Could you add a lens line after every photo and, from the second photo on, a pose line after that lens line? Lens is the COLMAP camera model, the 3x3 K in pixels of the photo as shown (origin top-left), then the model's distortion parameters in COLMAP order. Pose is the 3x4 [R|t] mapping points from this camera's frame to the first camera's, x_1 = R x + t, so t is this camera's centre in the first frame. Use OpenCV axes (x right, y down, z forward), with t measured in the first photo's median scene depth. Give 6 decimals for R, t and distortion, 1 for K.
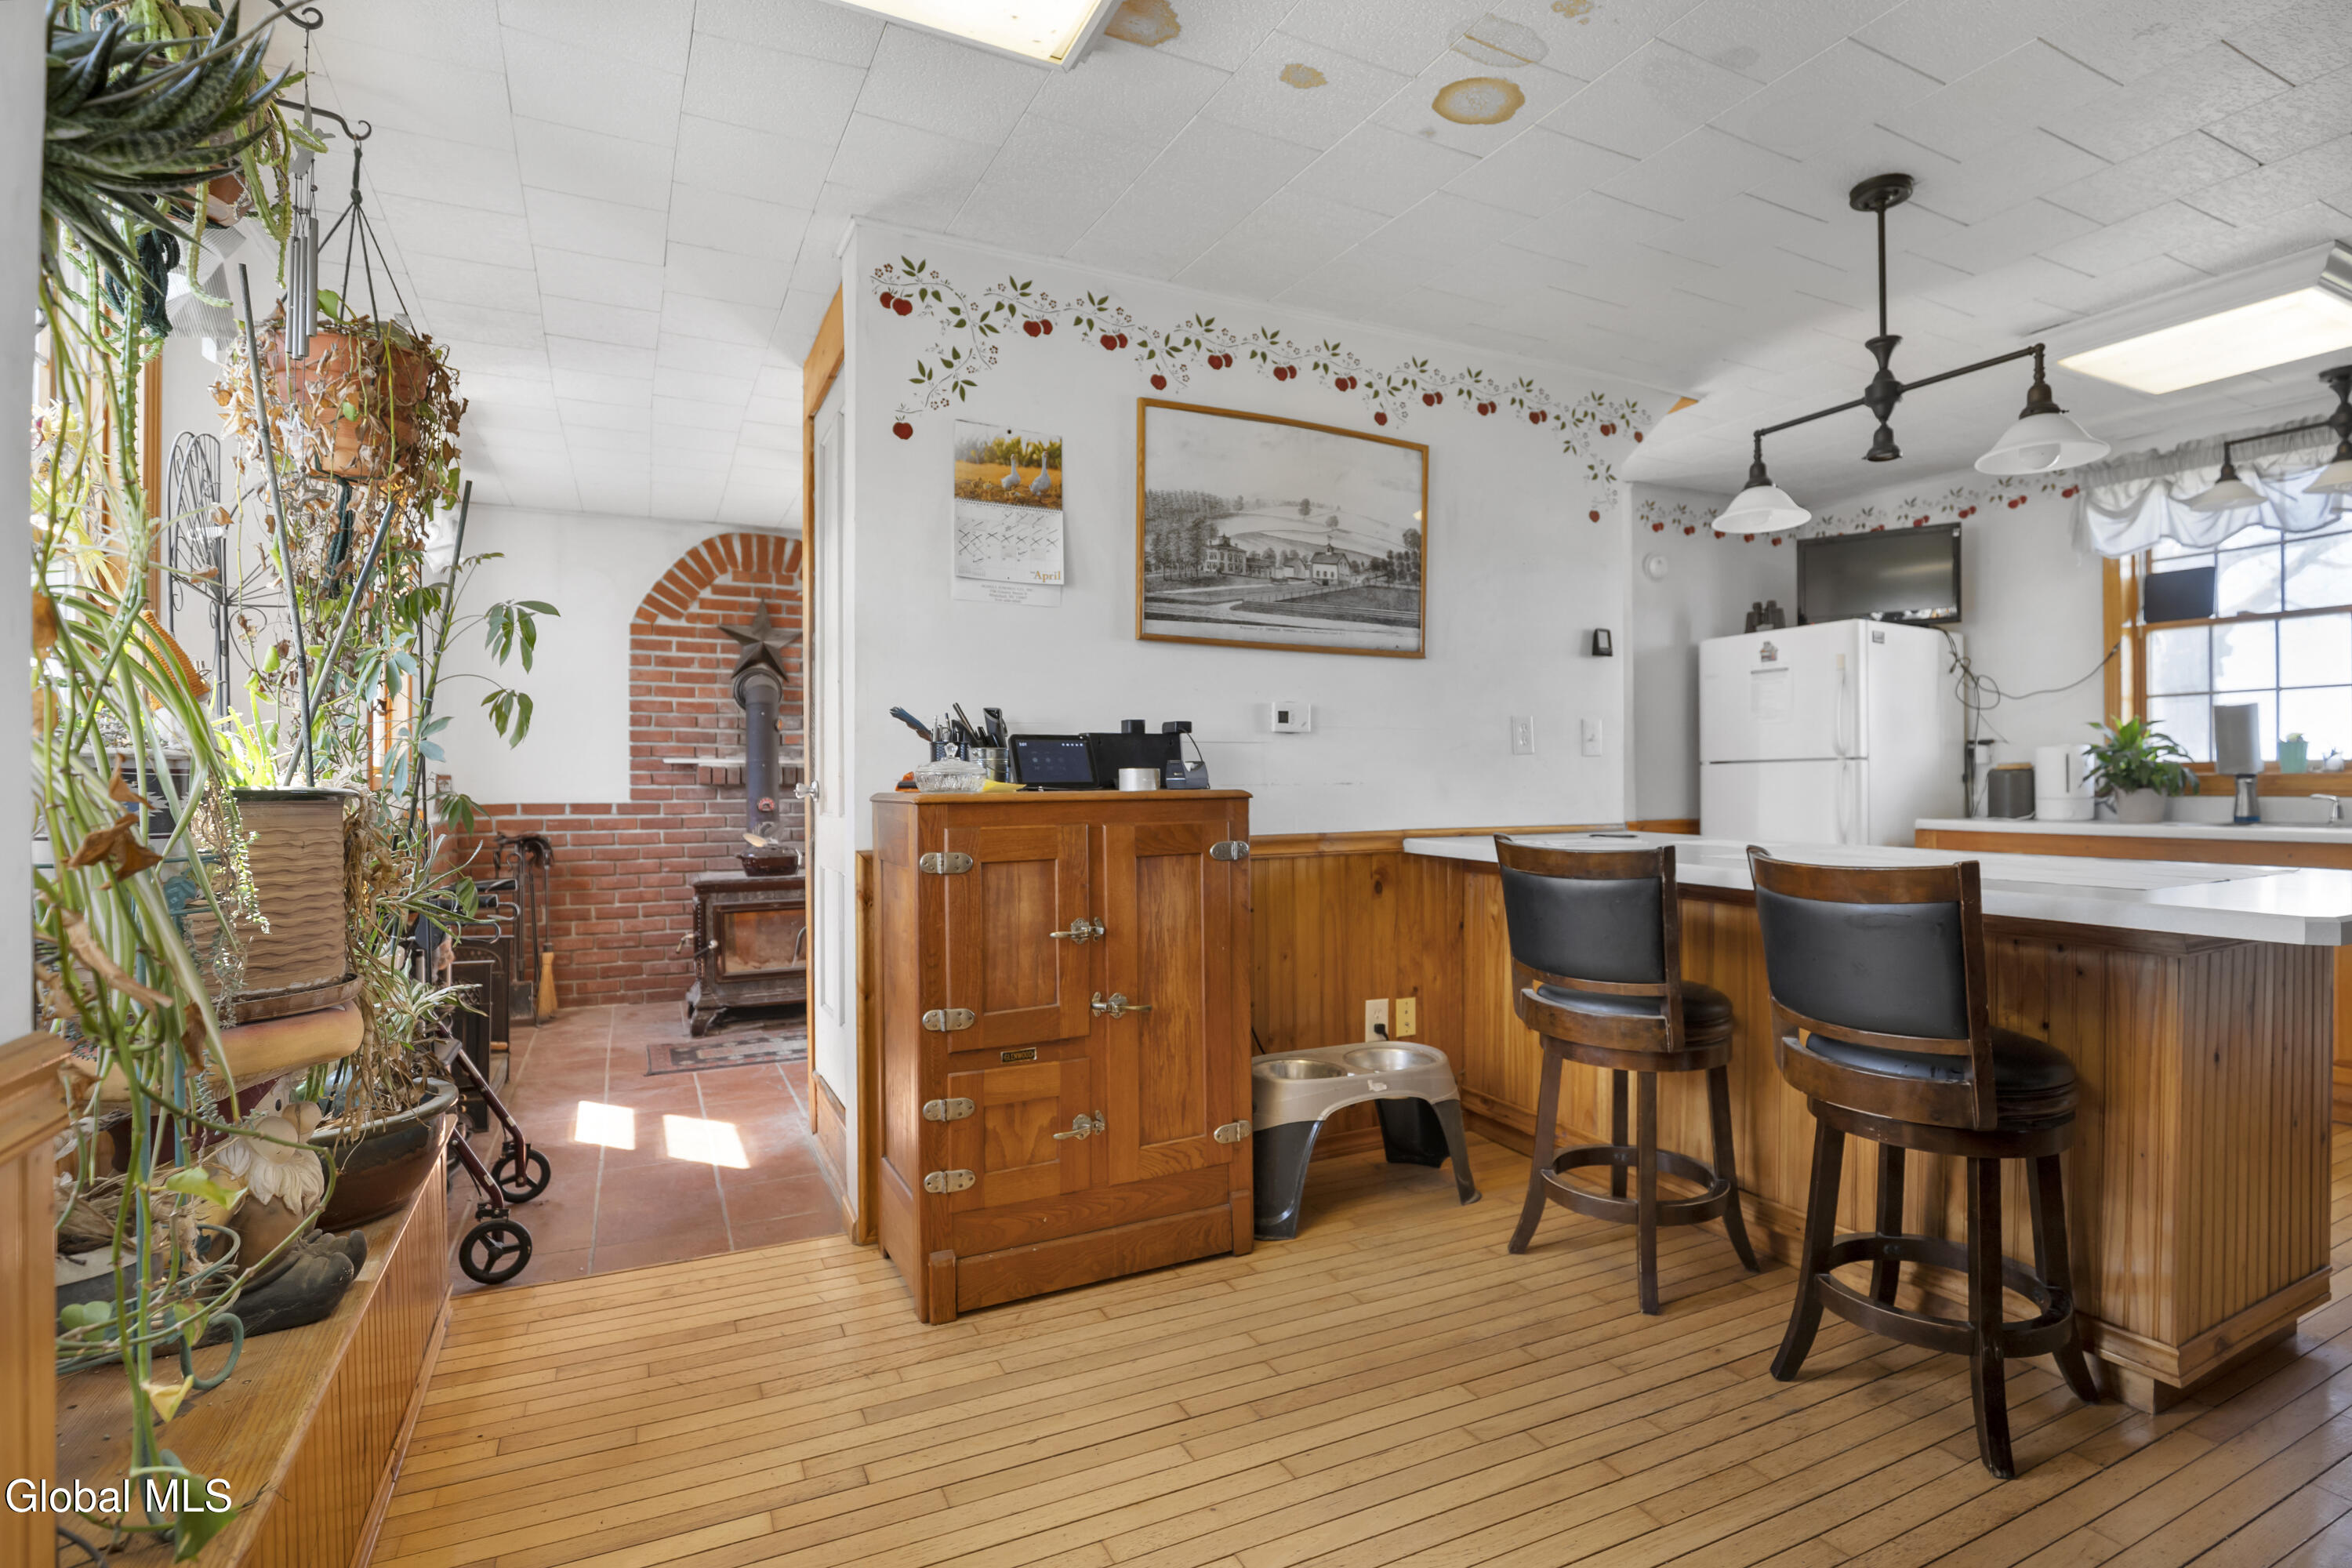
lens RADIAL K [[1147.7, 0, 1176.0], [0, 1147.7, 784.0], [0, 0, 1]] dist [-0.021602, -0.014684]
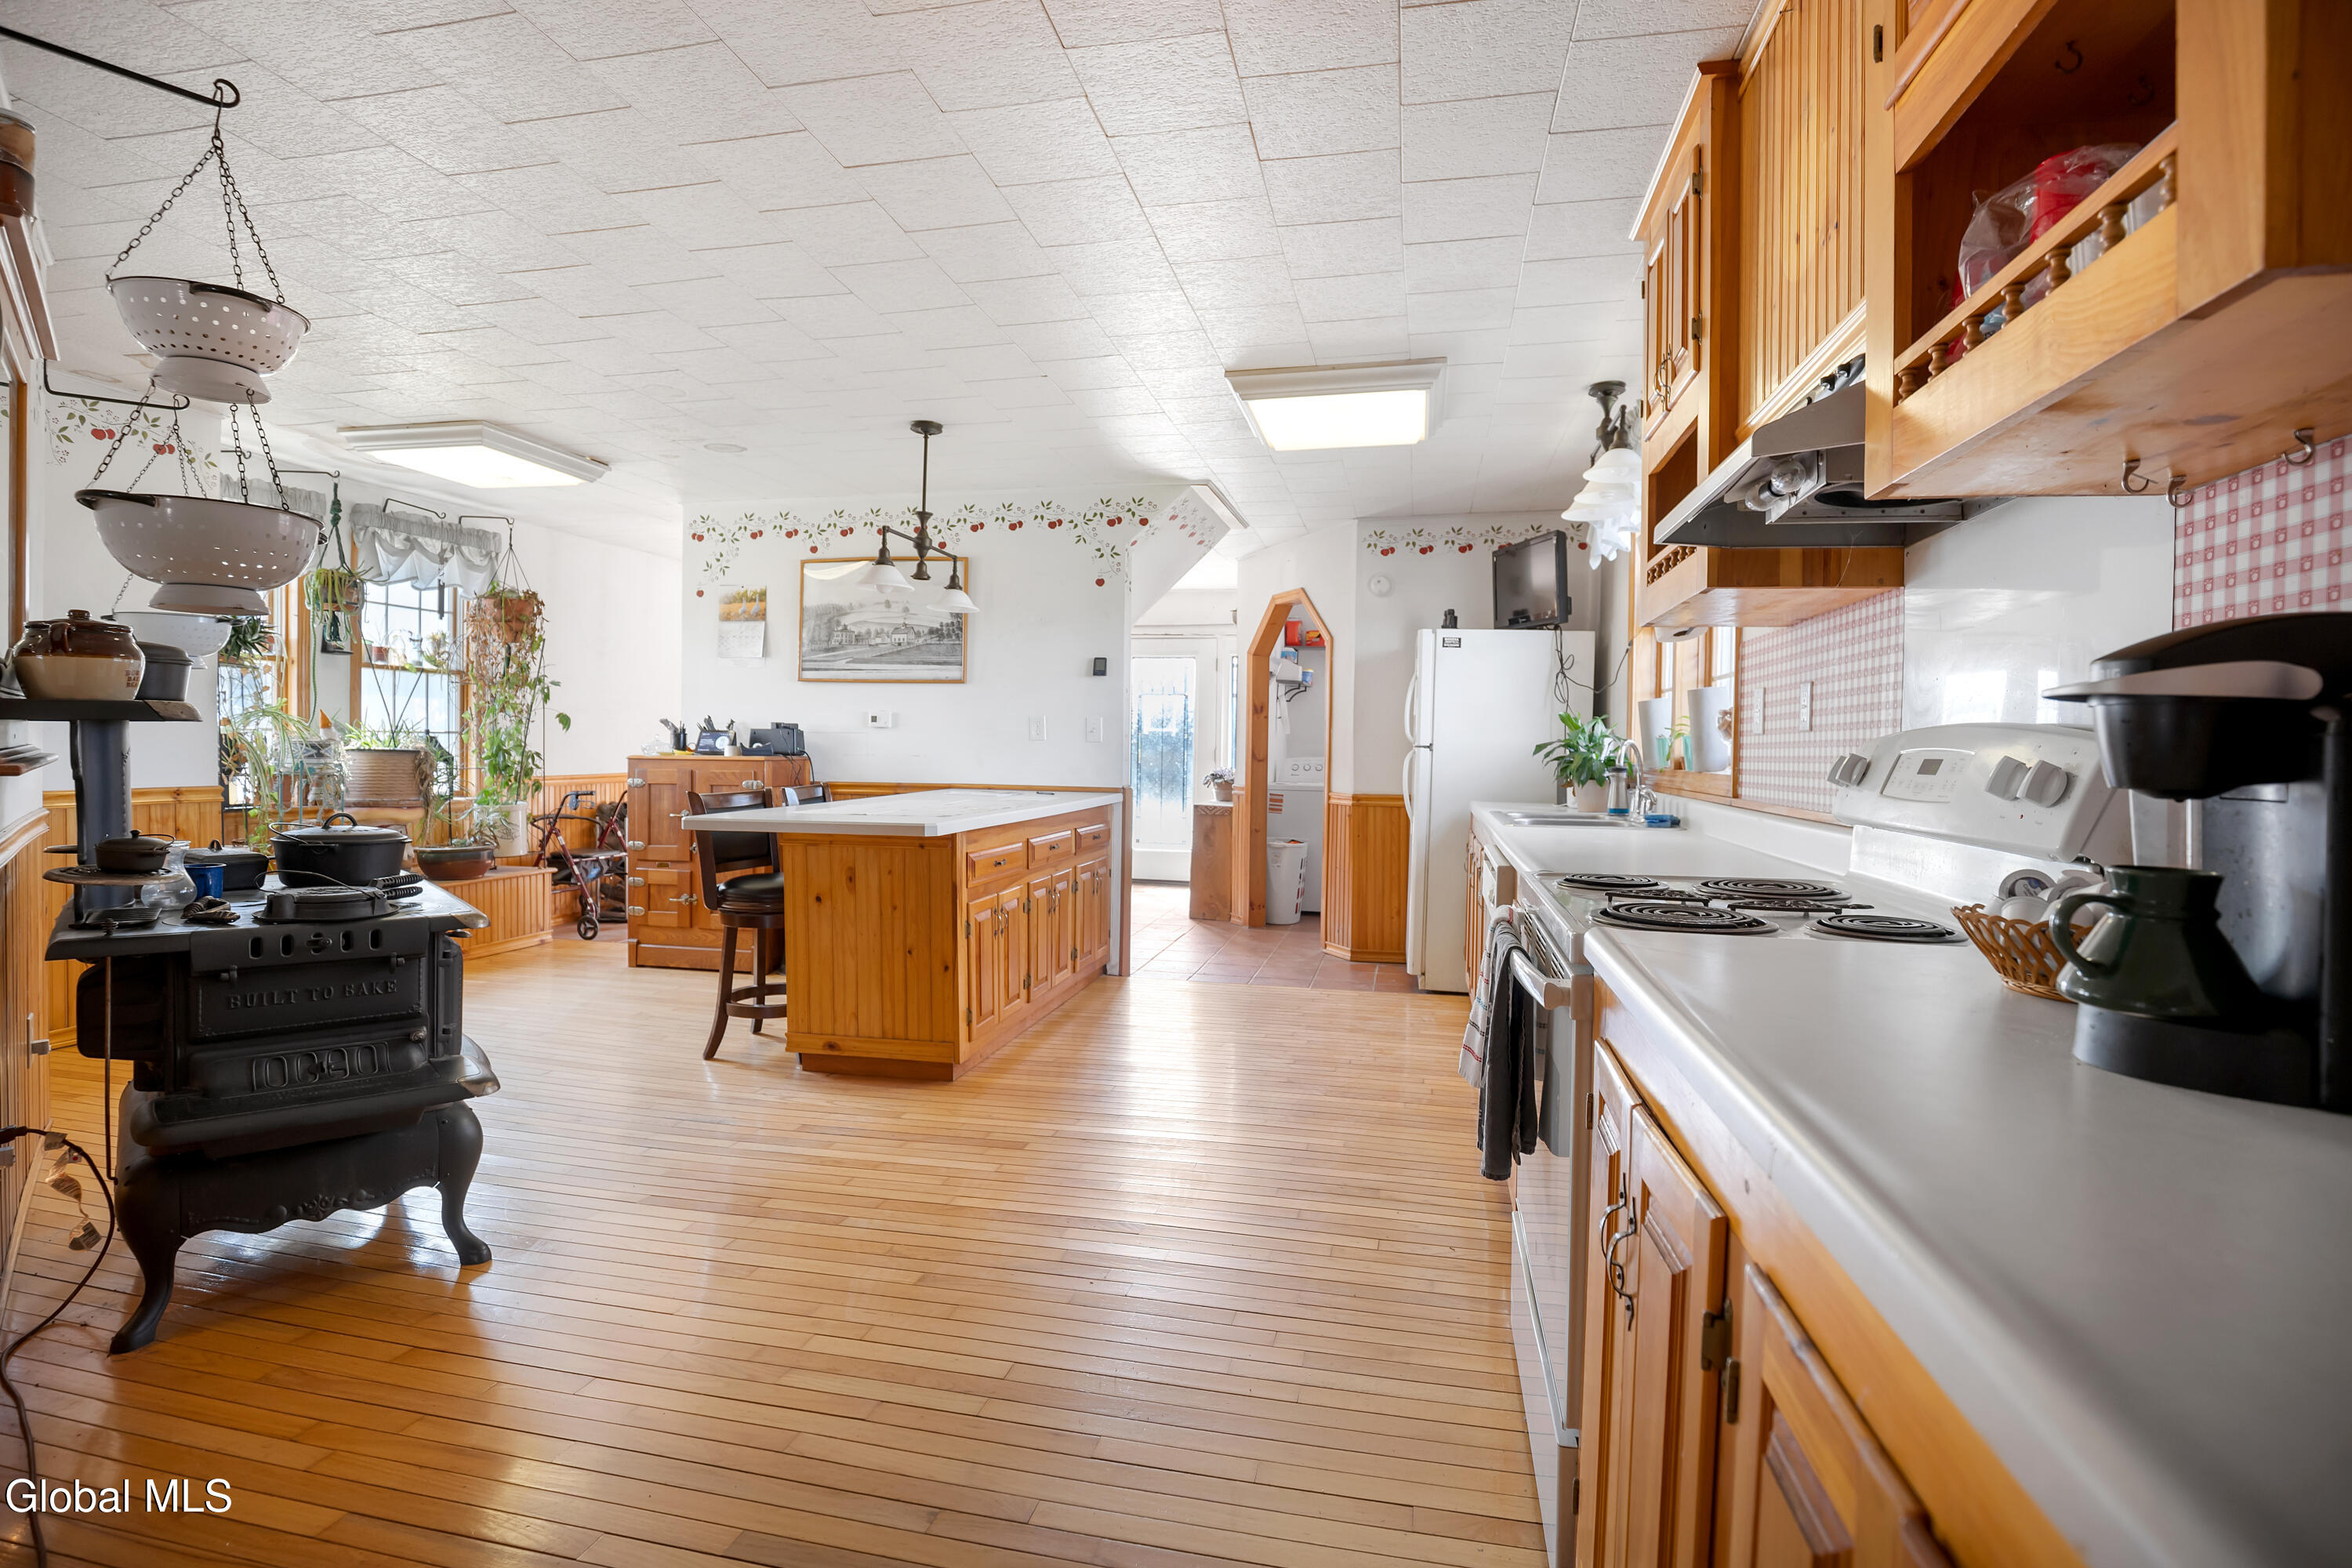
lens RADIAL K [[1138.7, 0, 1173.8], [0, 1138.7, 795.0], [0, 0, 1]] dist [-0.032890, 0.000095]
pose [[0.777225, 0.041019, -0.627884, 1.357777], [-0.020688, 0.998999, 0.039655, -0.015169], [0.628883, -0.017832, 0.777296, -0.106865]]
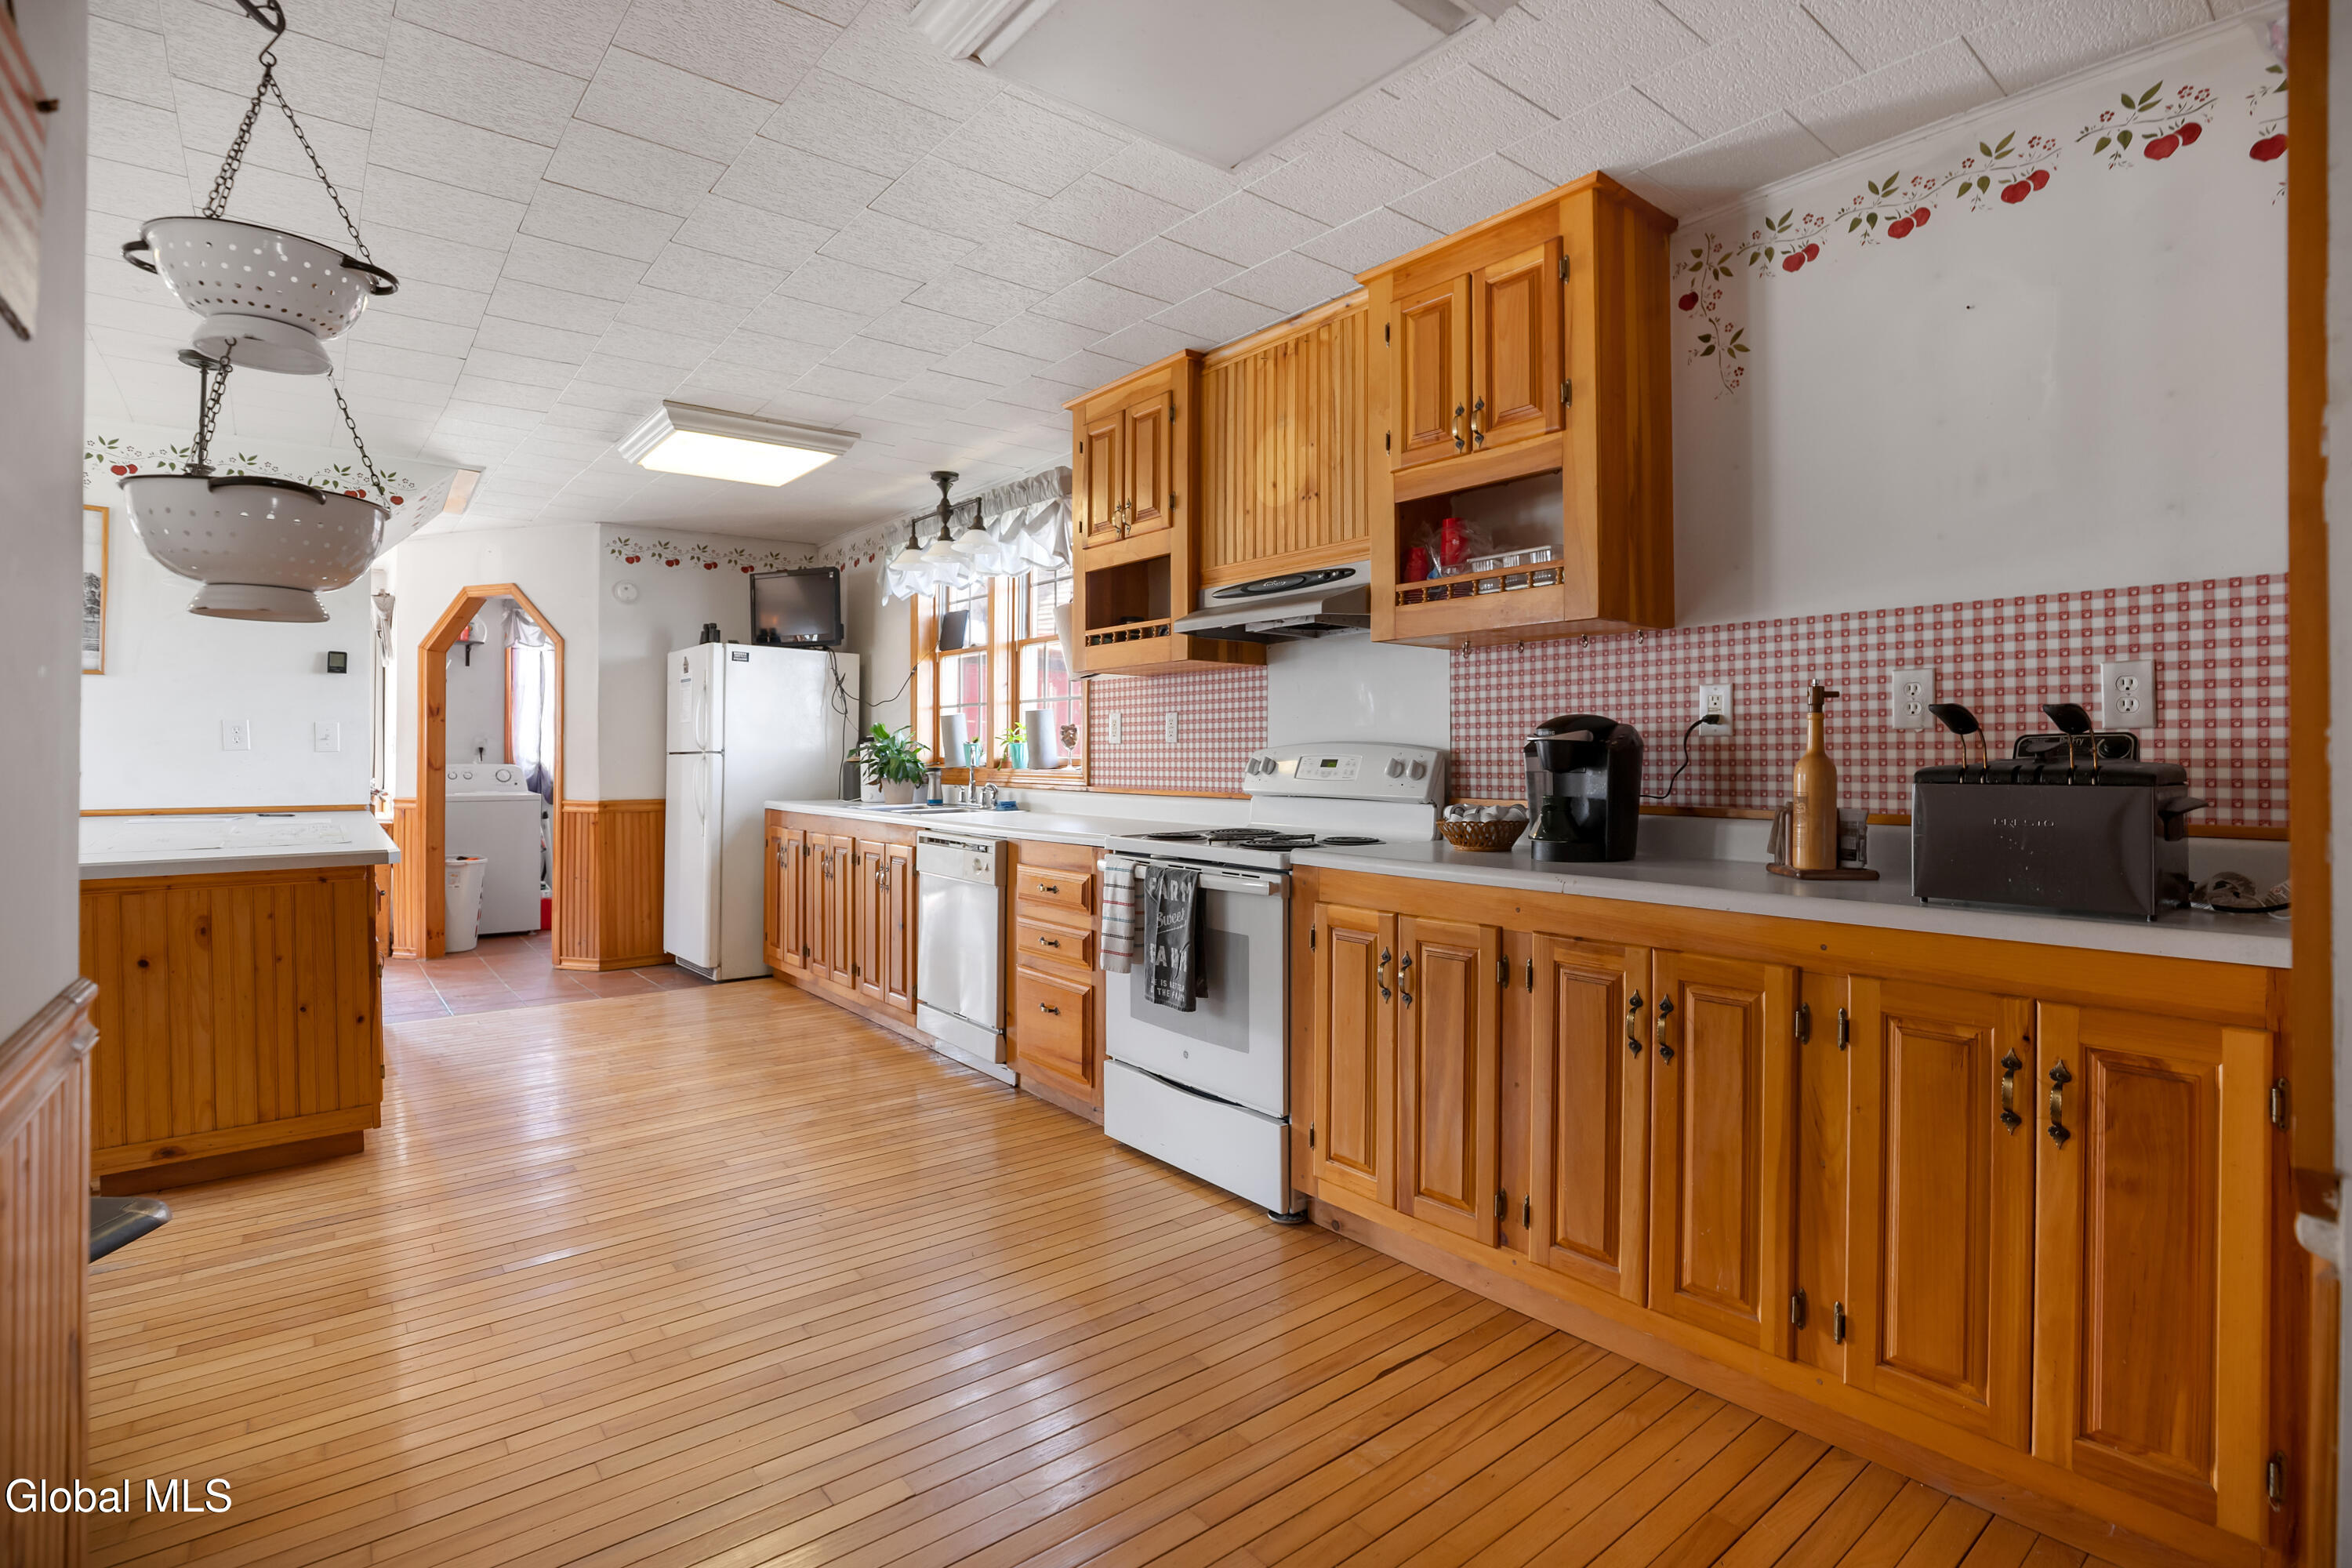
lens RADIAL K [[1139.7, 0, 1220.1], [0, 1139.7, 778.5], [0, 0, 1]] dist [-0.016539, -0.000128]
pose [[0.972571, 0.000669, 0.232605, 1.008753], [-0.004234, 0.999881, 0.014830, -0.016423], [-0.232568, -0.015408, 0.972458, -0.439821]]
